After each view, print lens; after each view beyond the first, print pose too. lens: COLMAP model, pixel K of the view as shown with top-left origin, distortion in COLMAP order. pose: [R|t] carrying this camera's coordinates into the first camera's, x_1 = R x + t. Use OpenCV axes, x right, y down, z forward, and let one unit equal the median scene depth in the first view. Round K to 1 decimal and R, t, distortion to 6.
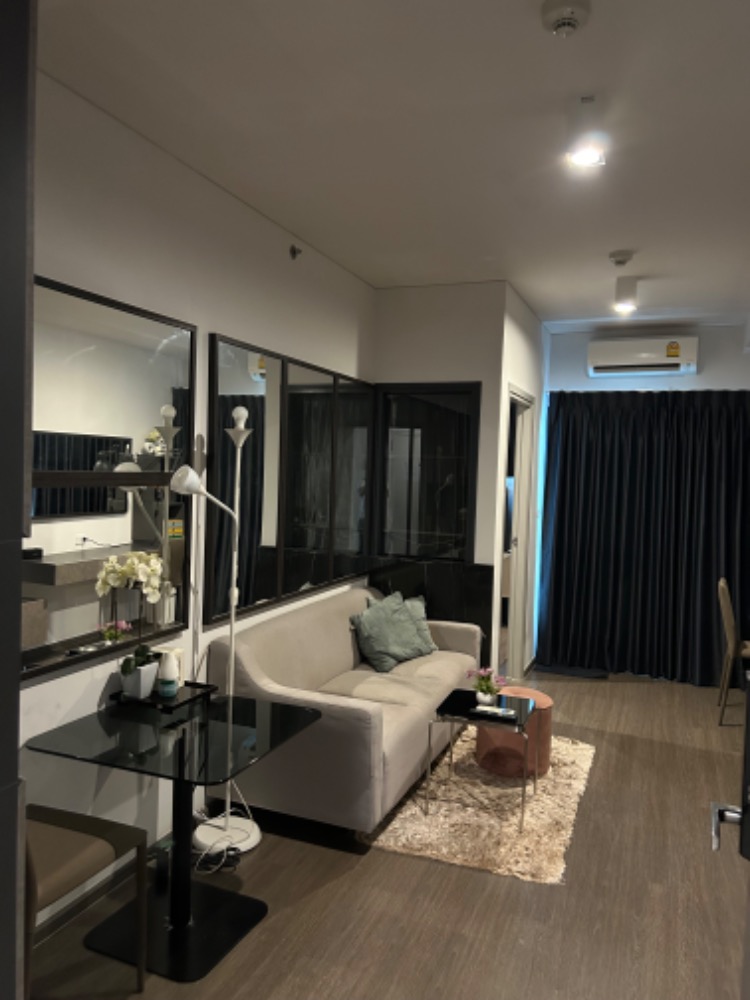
lens RADIAL K [[753.6, 0, 375.0], [0, 753.6, 500.0], [0, 0, 1]] dist [0.081341, -0.087384]
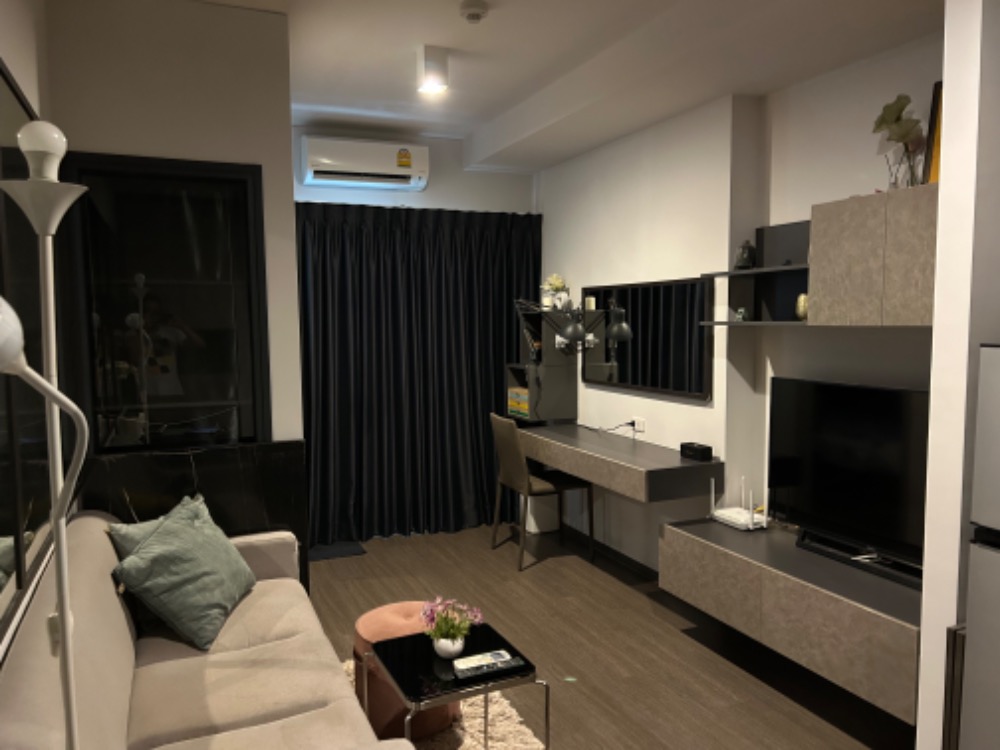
lens RADIAL K [[753.6, 0, 503.3], [0, 753.6, 378.0], [0, 0, 1]] dist [0.081341, -0.087384]
pose [[0.701846, -0.097578, 0.705614, -0.227816], [0.062836, 0.995193, 0.075122, -0.010745], [-0.709552, -0.008386, 0.704604, 0.447699]]
